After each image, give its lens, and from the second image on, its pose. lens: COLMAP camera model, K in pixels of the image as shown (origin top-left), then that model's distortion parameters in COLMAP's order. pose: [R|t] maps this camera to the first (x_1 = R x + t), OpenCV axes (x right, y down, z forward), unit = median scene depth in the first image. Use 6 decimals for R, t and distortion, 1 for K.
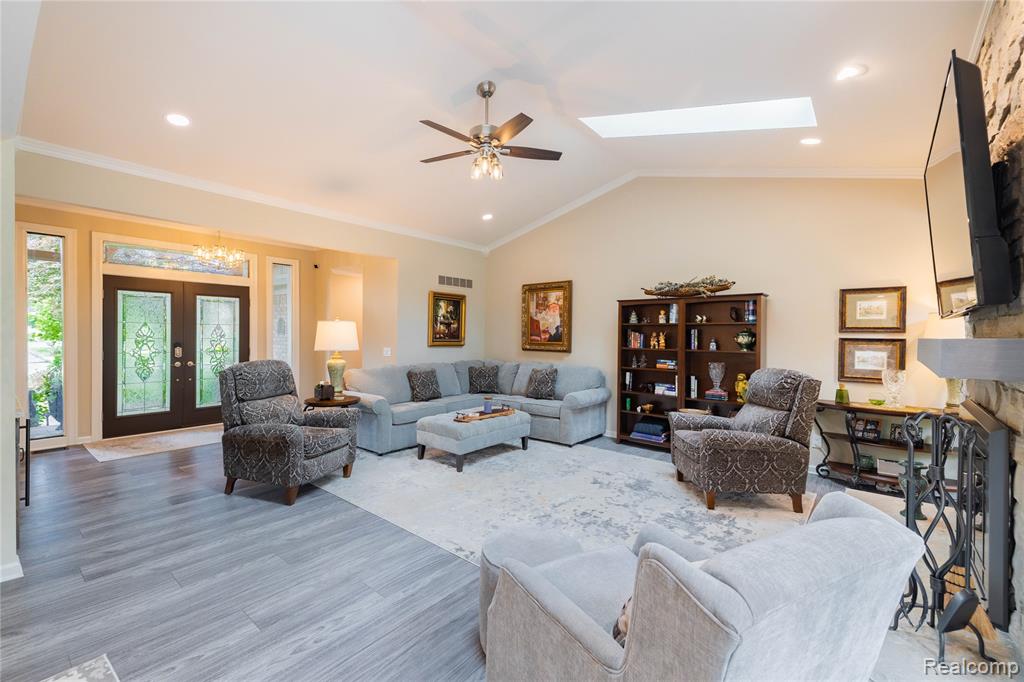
lens RADIAL K [[422.4, 0, 494.2], [0, 422.4, 338.3], [0, 0, 1]] dist [0.037021, -0.008843]
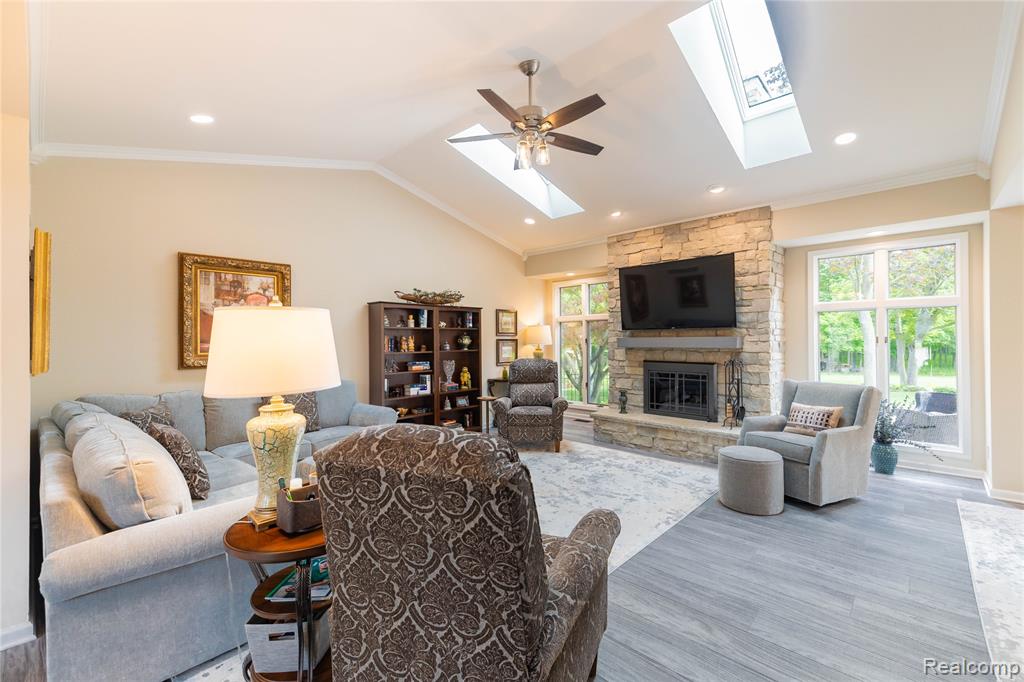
lens RADIAL K [[422.4, 0, 532.8], [0, 422.4, 340.8], [0, 0, 1]] dist [0.037021, -0.008843]
pose [[0.010736, -0.017074, 0.999797, -0.693481], [0.015933, 0.999730, 0.016902, -0.016420], [-0.999815, 0.015748, 0.011005, 0.744291]]
